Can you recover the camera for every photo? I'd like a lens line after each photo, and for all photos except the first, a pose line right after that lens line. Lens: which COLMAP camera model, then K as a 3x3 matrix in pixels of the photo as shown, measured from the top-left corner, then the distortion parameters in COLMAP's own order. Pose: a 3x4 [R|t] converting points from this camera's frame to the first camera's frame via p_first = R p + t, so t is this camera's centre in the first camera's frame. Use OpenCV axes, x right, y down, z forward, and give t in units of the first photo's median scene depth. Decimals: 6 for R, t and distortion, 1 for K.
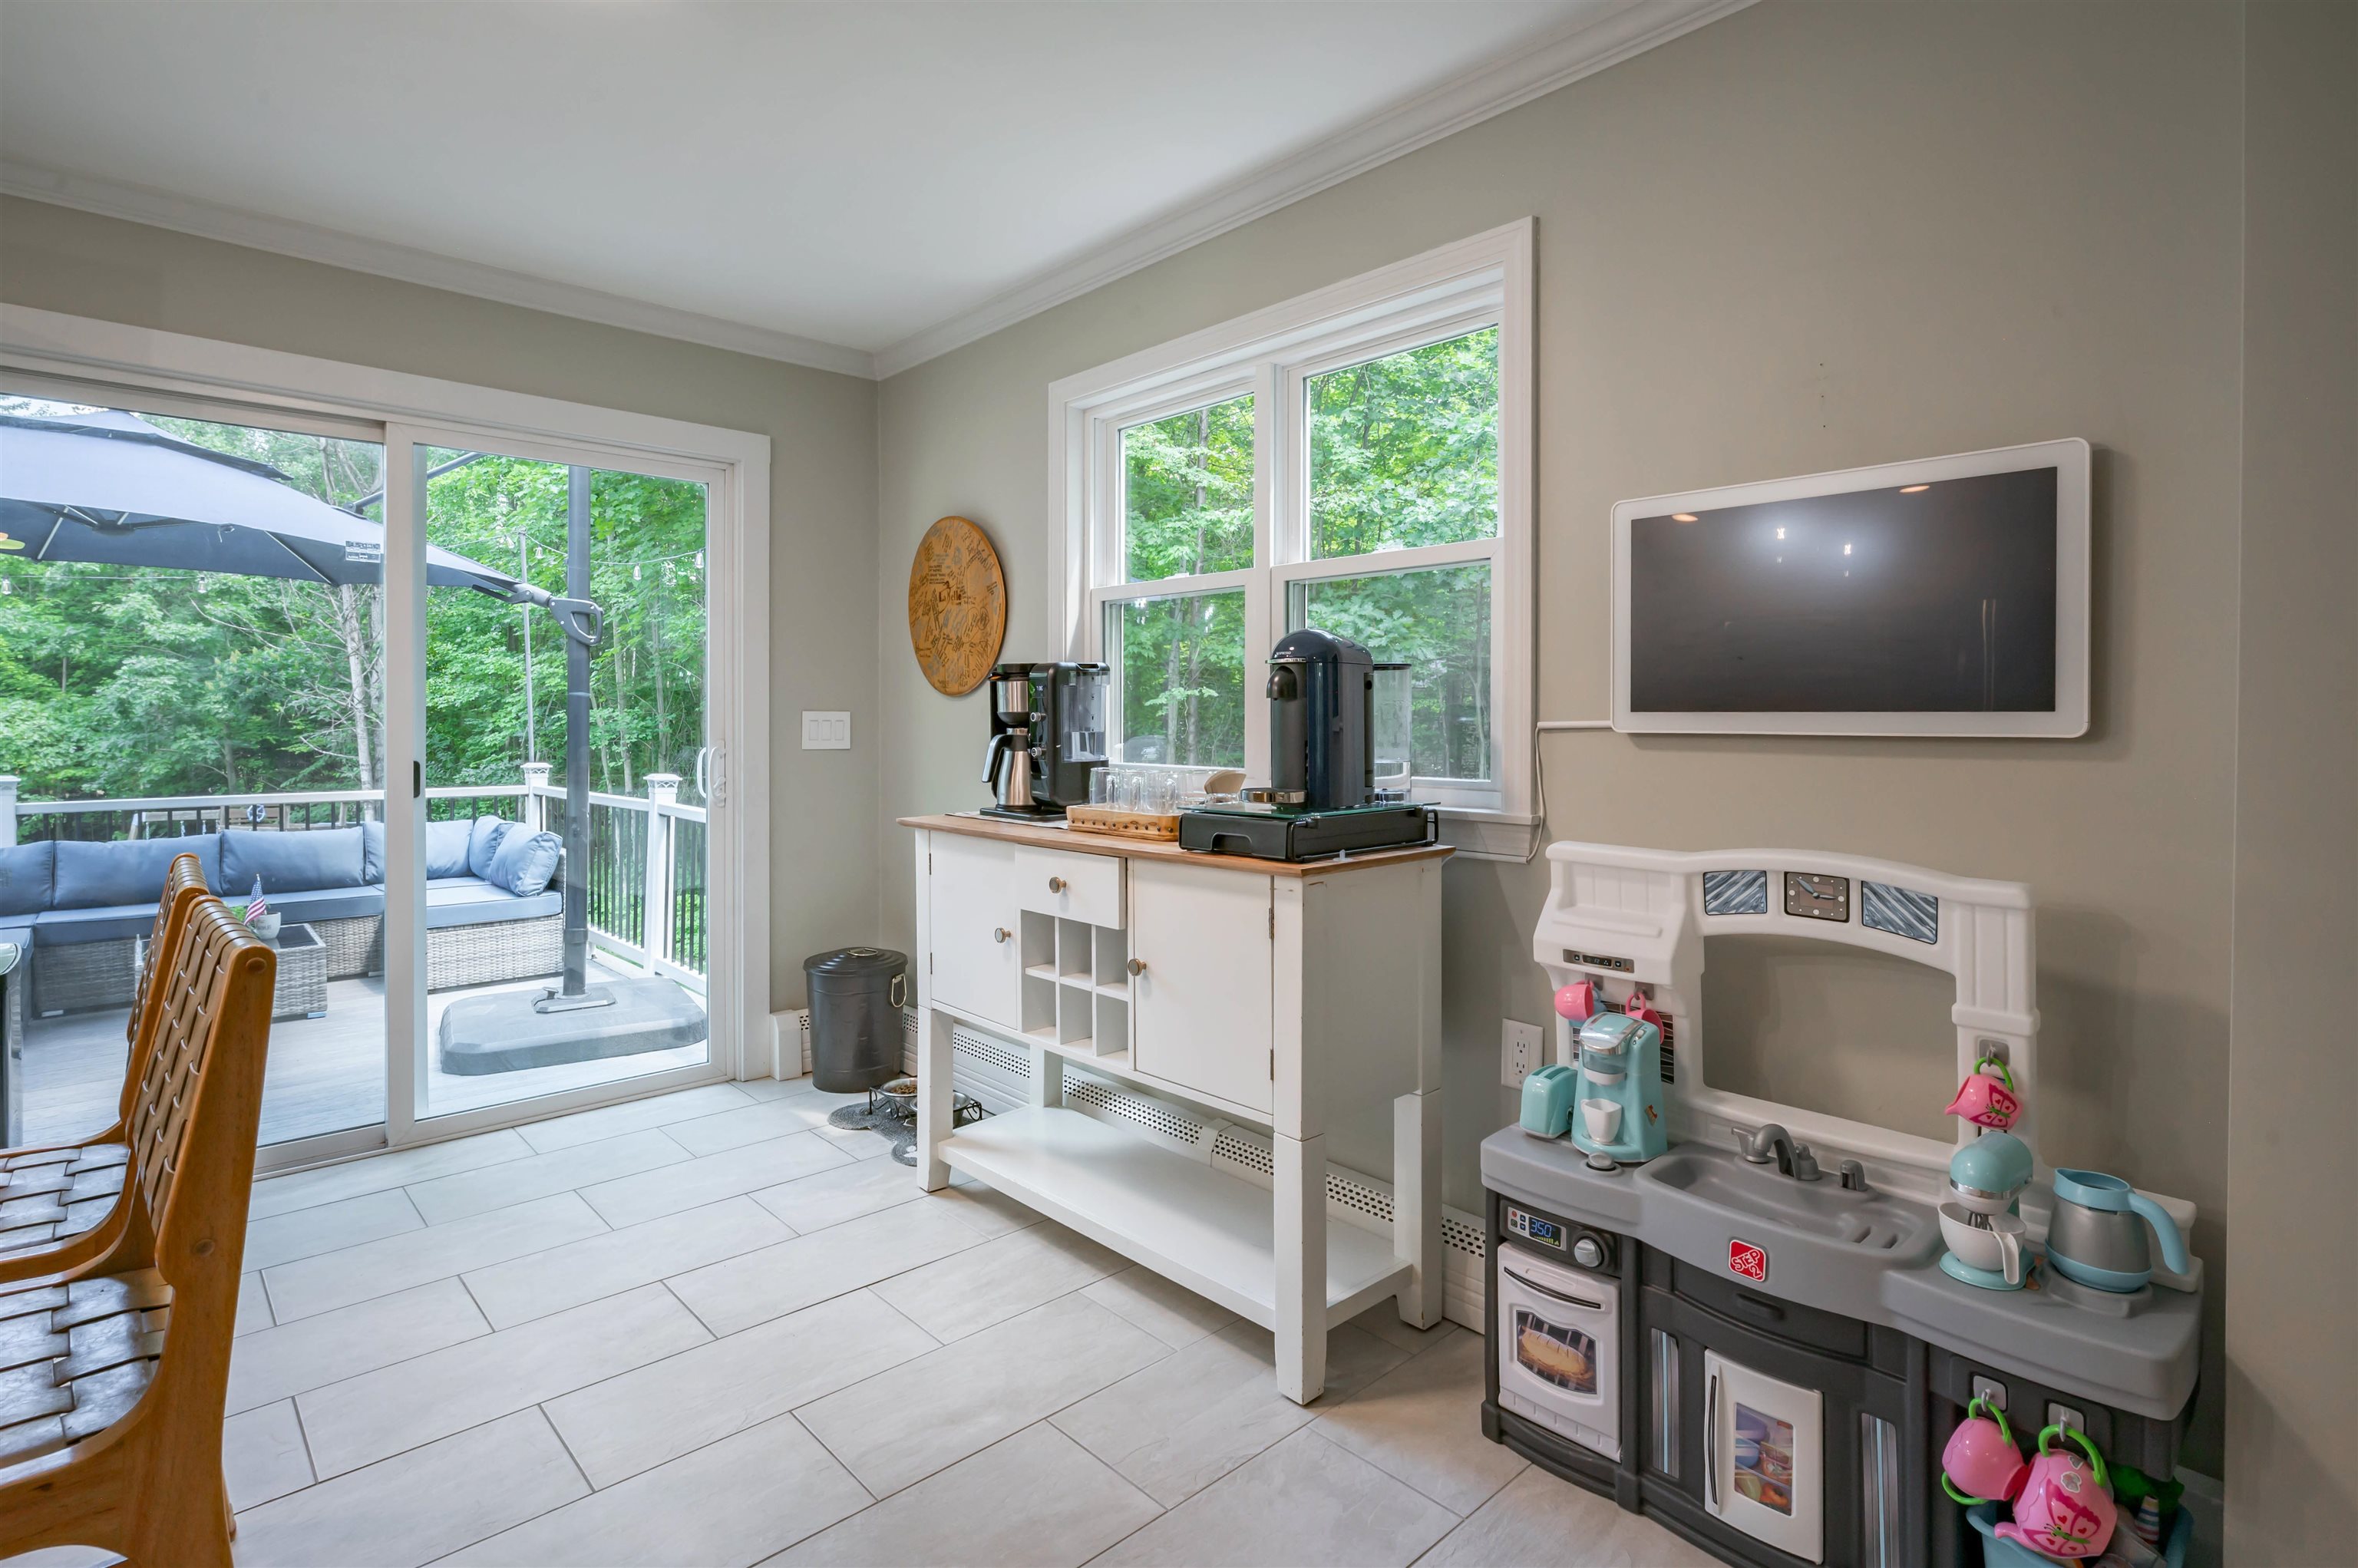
lens RADIAL K [[1153.3, 0, 1152.5], [0, 1153.3, 717.7], [0, 0, 1]] dist [-0.001437, 0.000619]
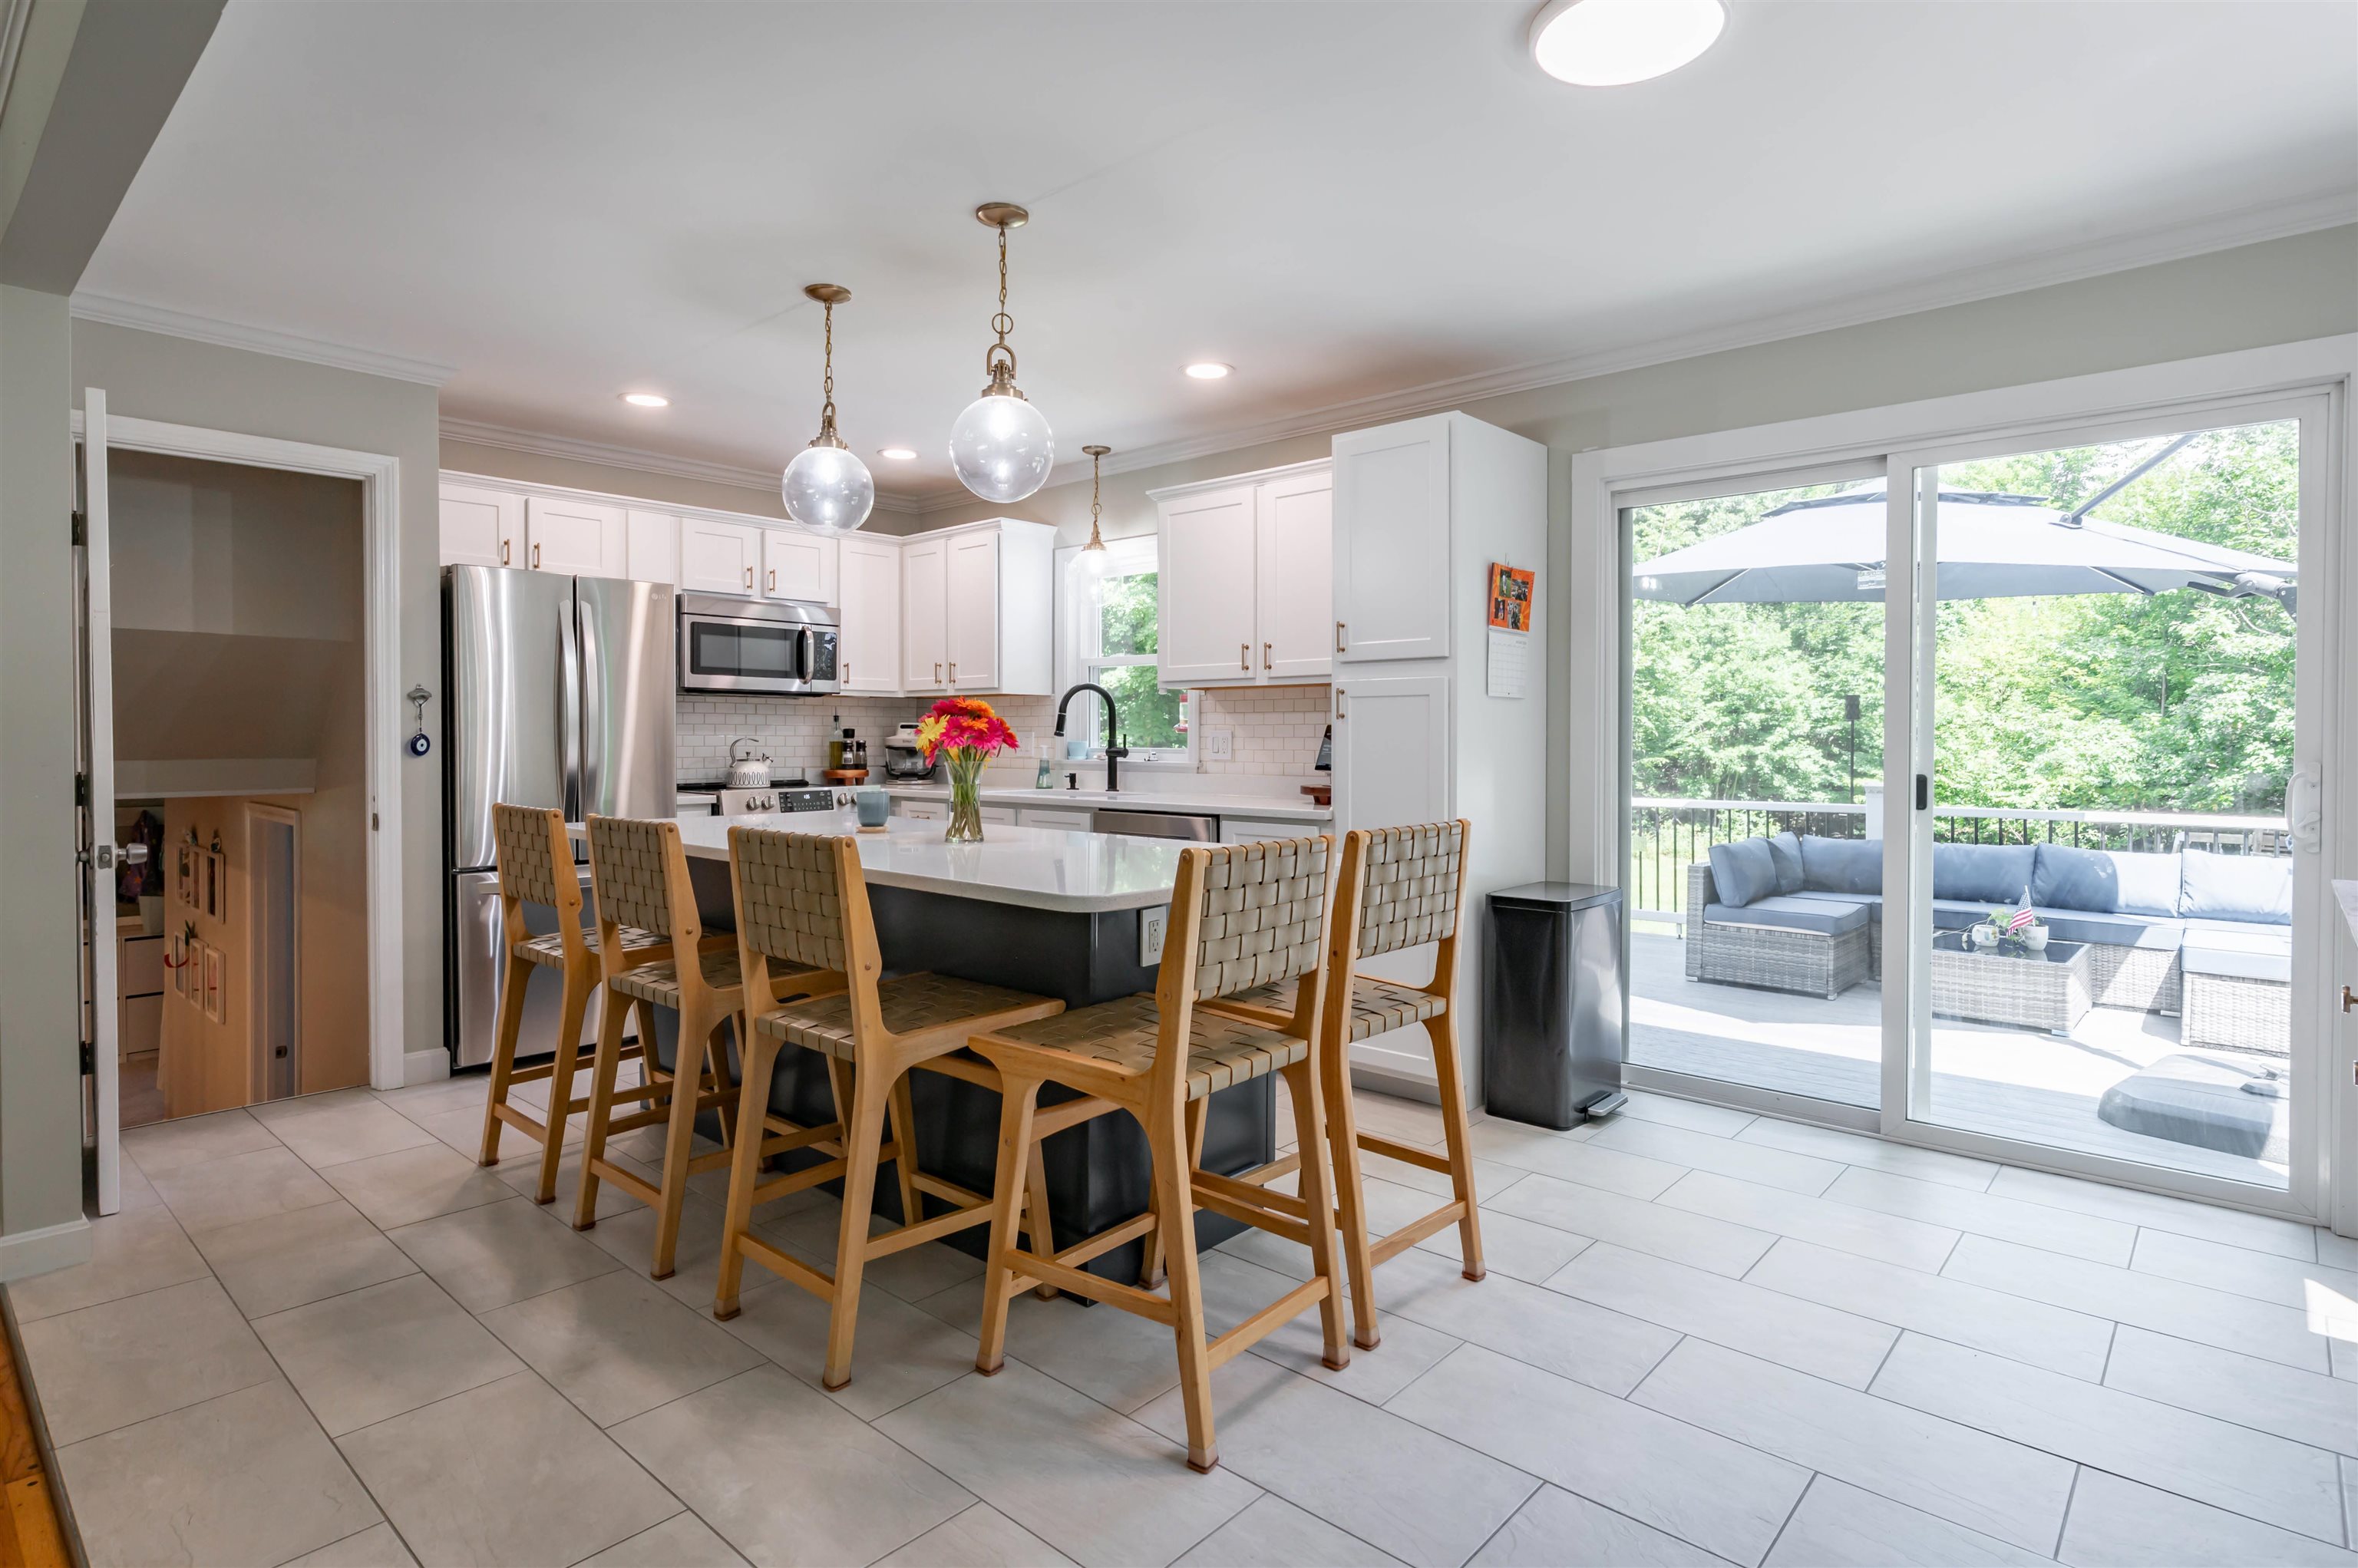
lens RADIAL K [[1206.6, 0, 1198.1], [0, 1206.6, 742.6], [0, 0, 1]] dist [0.001106, 0.000264]
pose [[0.109758, 0.004115, -0.993950, 0.722109], [0.000507, 0.999991, 0.004196, 0.007985], [0.993958, -0.000965, 0.109755, 0.474565]]
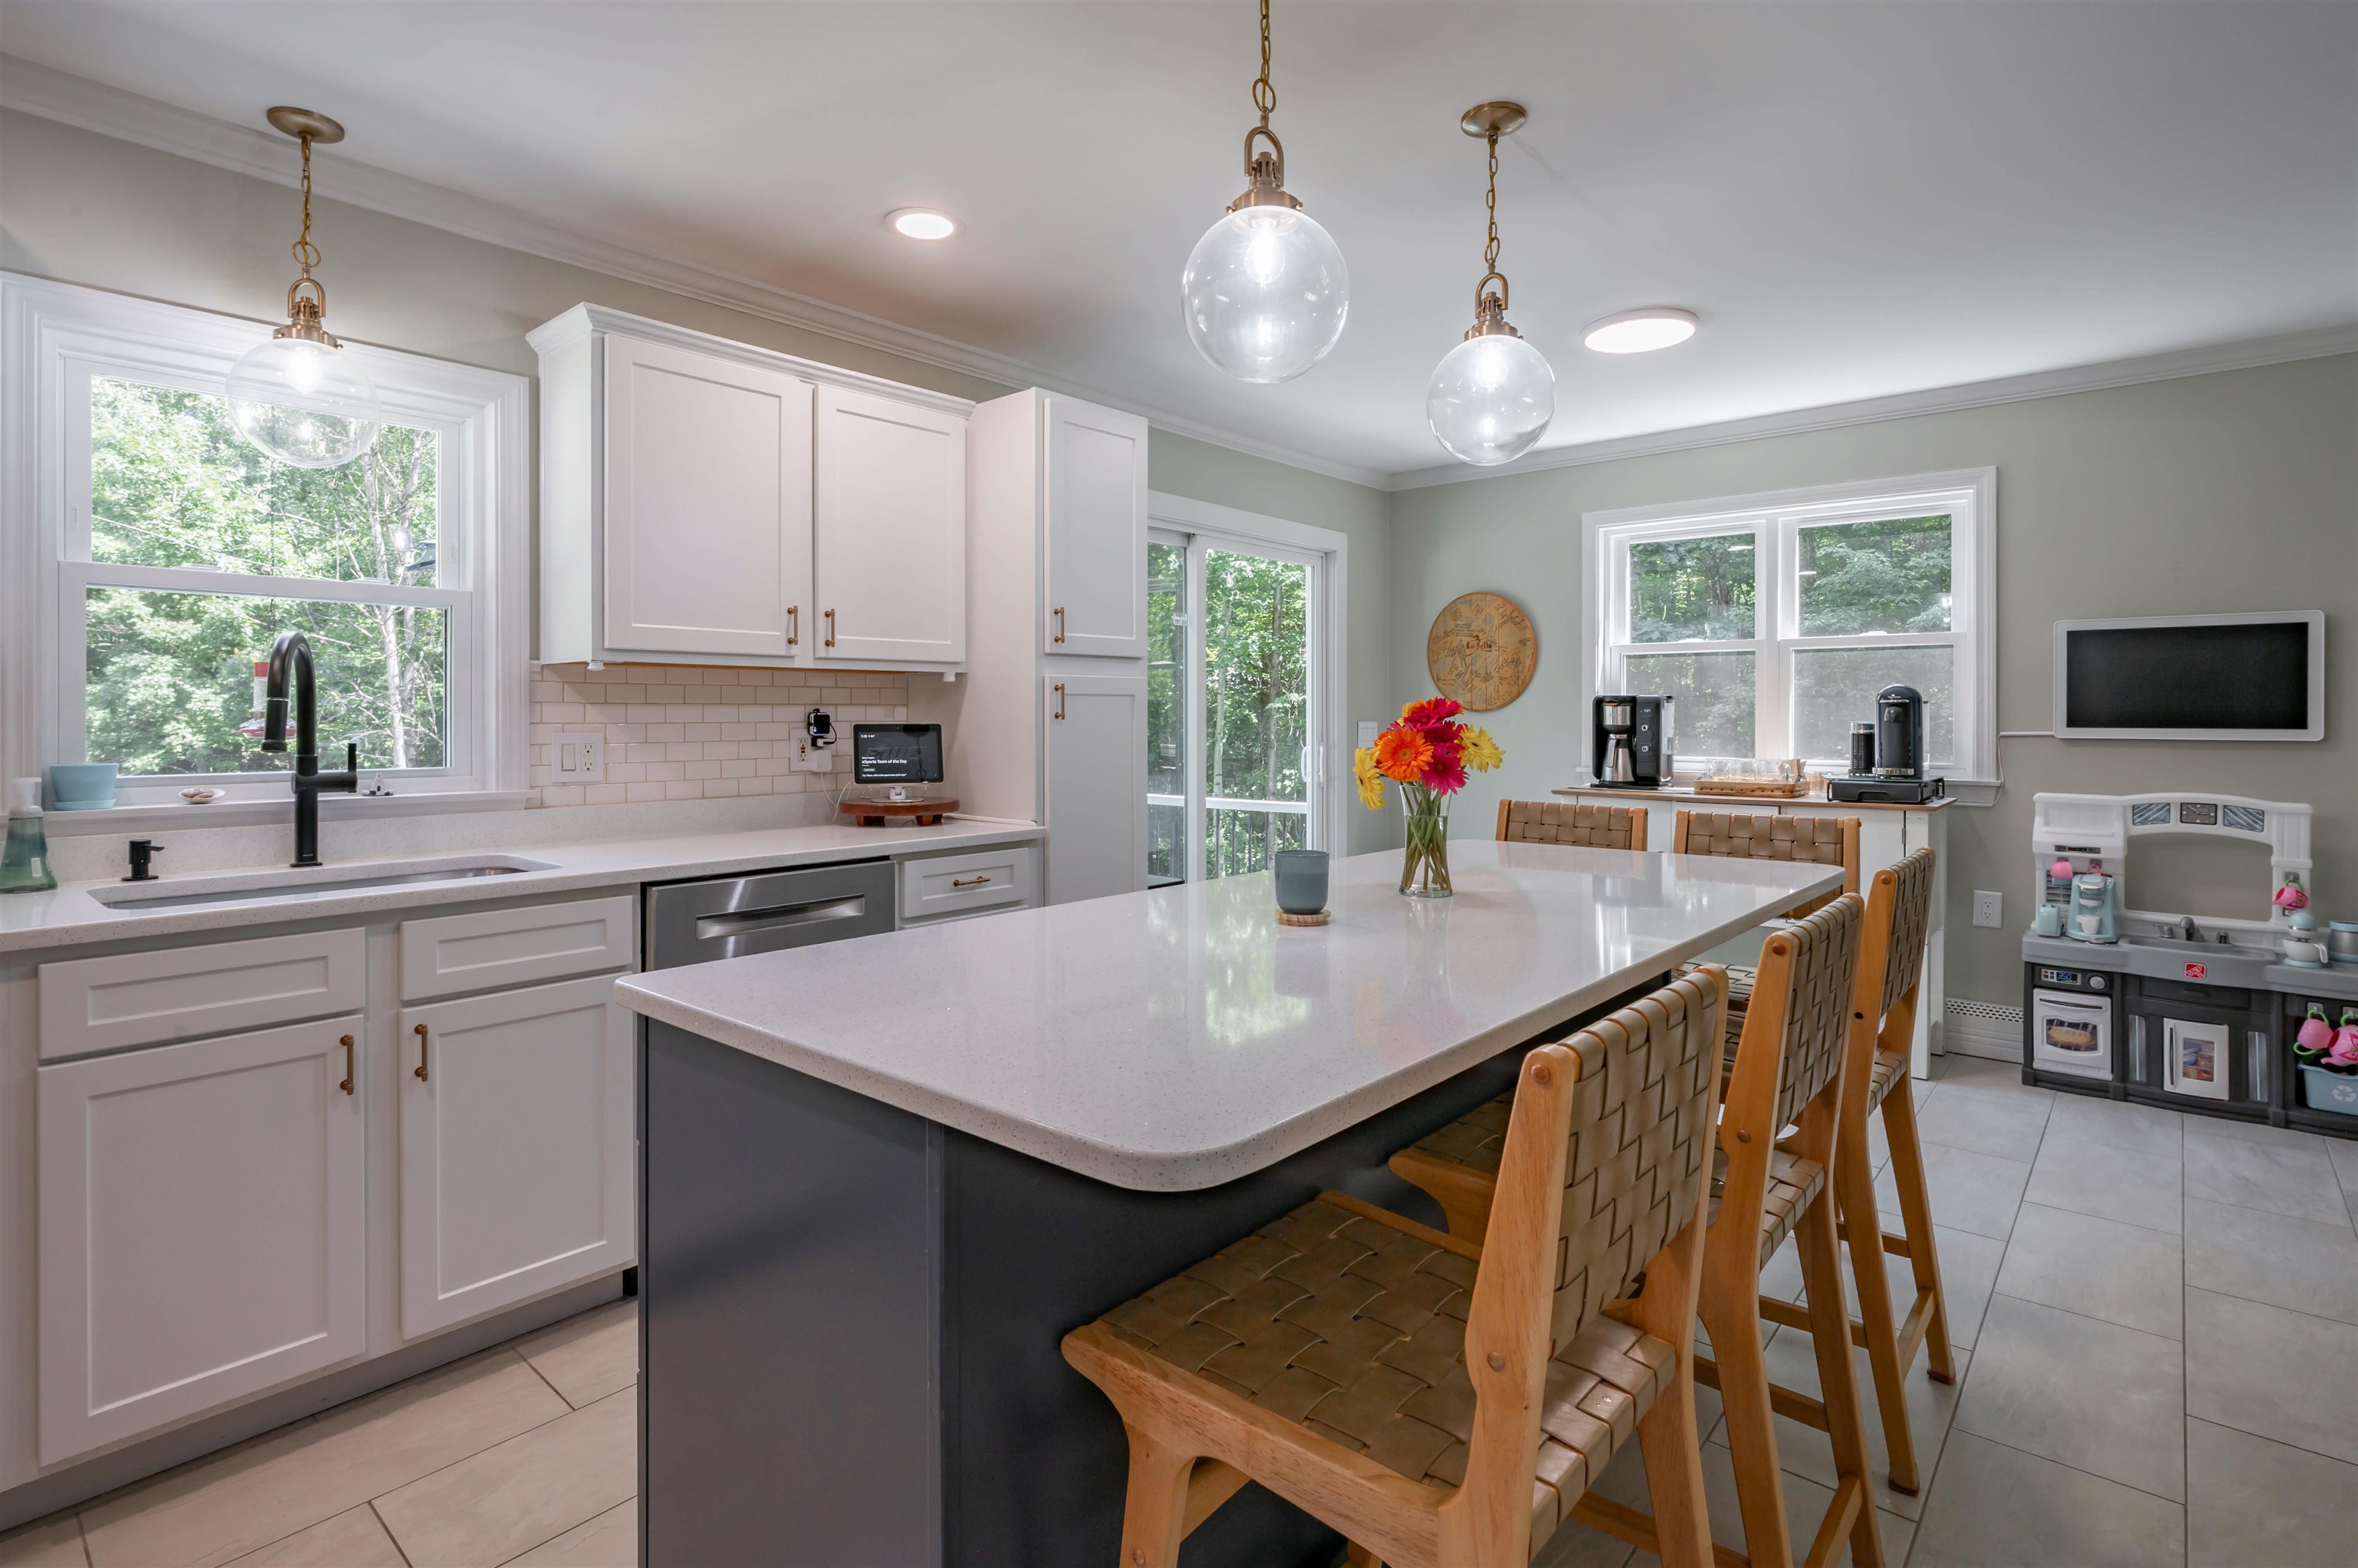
lens RADIAL K [[1134.3, 0, 1181.0], [0, 1134.3, 707.4], [0, 0, 1]] dist [0.001747, -0.000647]
pose [[0.993786, -0.000783, 0.111303, -1.499994], [0.001325, 0.999988, -0.004789, -0.036759], [-0.111298, 0.004907, 0.993775, -0.878749]]
